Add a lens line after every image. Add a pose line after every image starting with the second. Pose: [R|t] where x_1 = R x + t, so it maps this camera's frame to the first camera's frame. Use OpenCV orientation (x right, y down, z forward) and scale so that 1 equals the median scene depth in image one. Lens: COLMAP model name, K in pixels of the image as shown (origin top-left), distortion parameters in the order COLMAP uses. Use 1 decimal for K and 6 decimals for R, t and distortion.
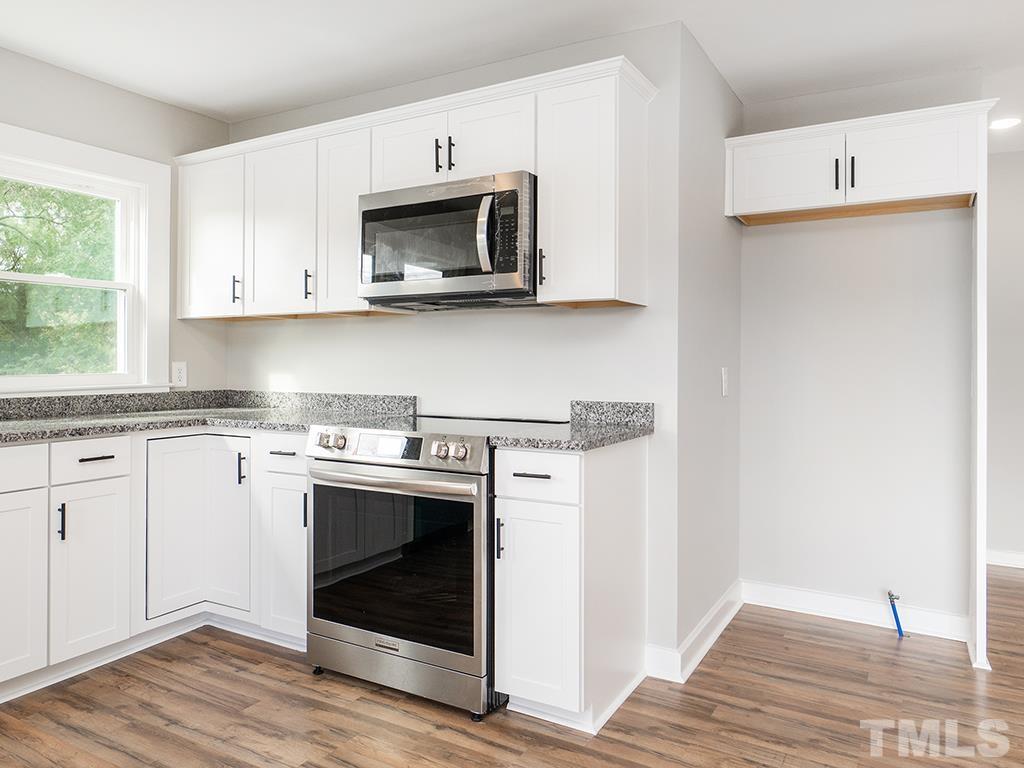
lens RADIAL K [[751.9, 0, 508.3], [0, 751.9, 358.7], [0, 0, 1]] dist [-0.004804, 0.001757]
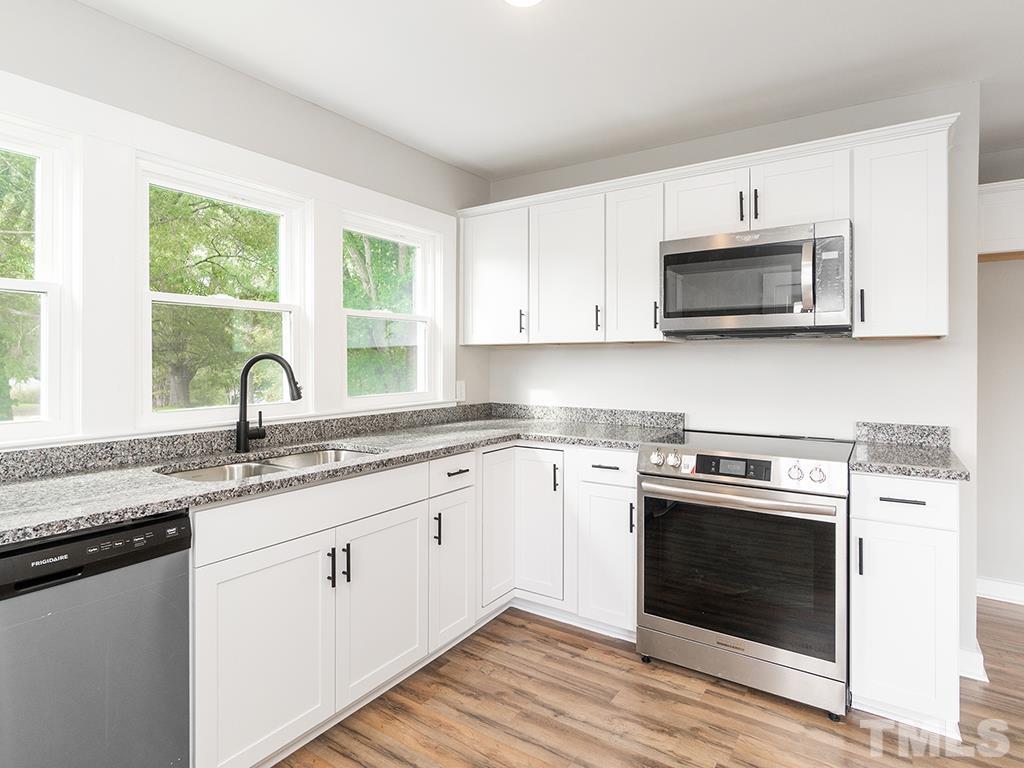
lens RADIAL K [[573.7, 0, 514.9], [0, 573.7, 361.2], [0, 0, 1]] dist [-0.003062, -0.000416]
pose [[0.998364, -0.000042, -0.057182, -0.382527], [0.000357, 0.999985, 0.005491, -0.040585], [0.057181, -0.005503, 0.998349, 0.114454]]
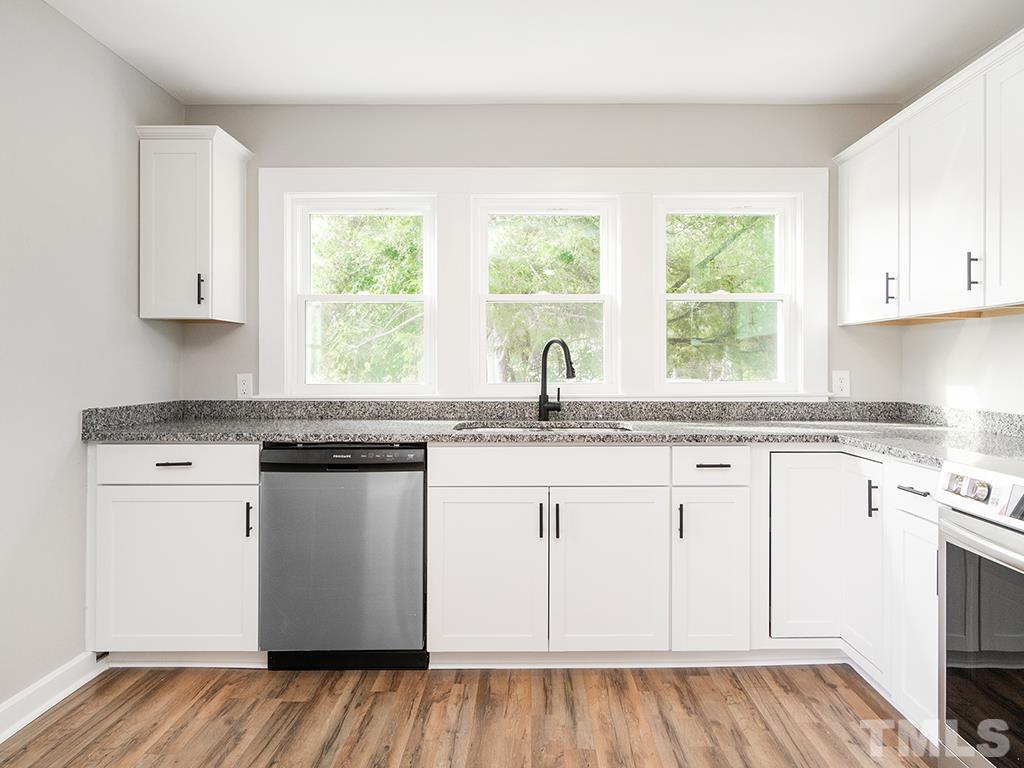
lens RADIAL K [[622.8, 0, 516.0], [0, 622.8, 363.8], [0, 0, 1]] dist [-0.001980, -0.000641]
pose [[0.498023, -0.002388, -0.867161, 0.054268], [0.002779, 0.999995, -0.001158, -0.006140], [0.867160, -0.001833, 0.498027, 0.317024]]
